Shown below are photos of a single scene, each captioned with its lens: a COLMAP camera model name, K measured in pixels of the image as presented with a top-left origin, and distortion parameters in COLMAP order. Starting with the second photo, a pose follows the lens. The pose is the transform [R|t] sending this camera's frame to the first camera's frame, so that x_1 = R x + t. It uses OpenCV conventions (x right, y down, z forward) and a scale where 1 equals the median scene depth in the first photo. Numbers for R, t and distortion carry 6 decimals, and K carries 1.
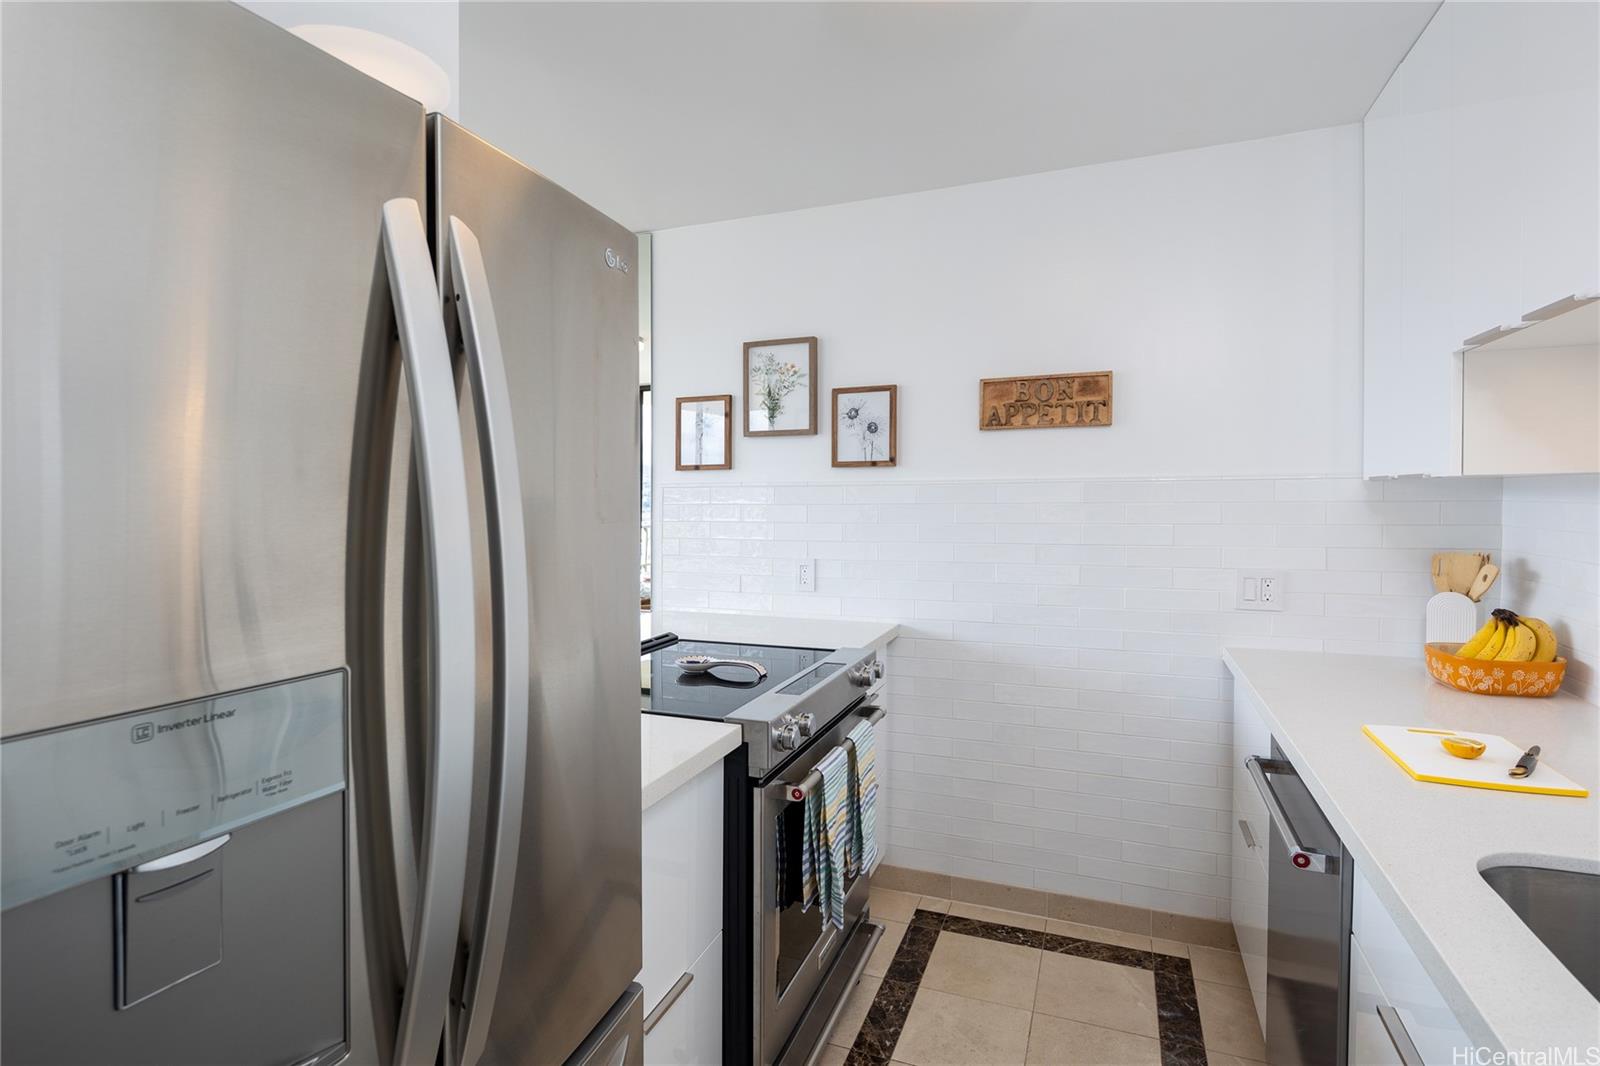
lens RADIAL K [[773.7, 0, 805.7], [0, 773.7, 497.8], [0, 0, 1]] dist [0.000908, -0.000958]
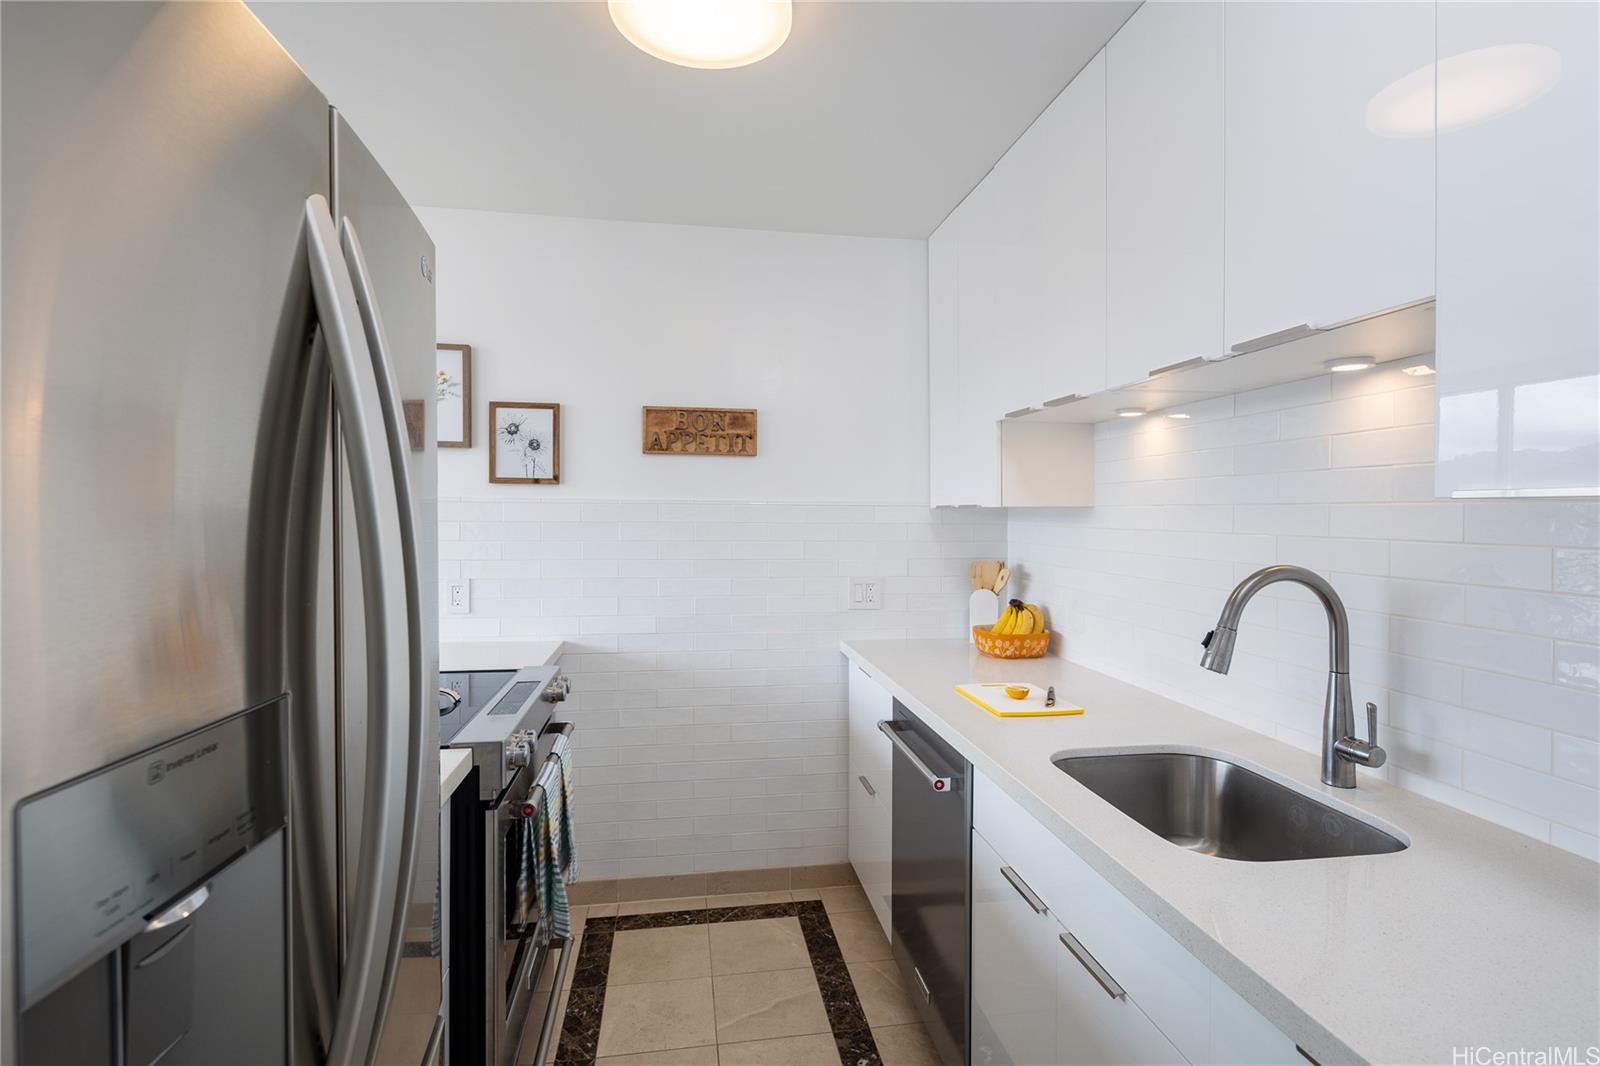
lens RADIAL K [[773.7, 0, 805.7], [0, 773.7, 497.8], [0, 0, 1]] dist [0.000908, -0.000958]
pose [[0.856645, 0.026963, 0.515202, -0.167075], [-0.014484, 0.999497, -0.028224, 0.000596], [-0.515704, 0.016716, 0.856604, -0.037566]]
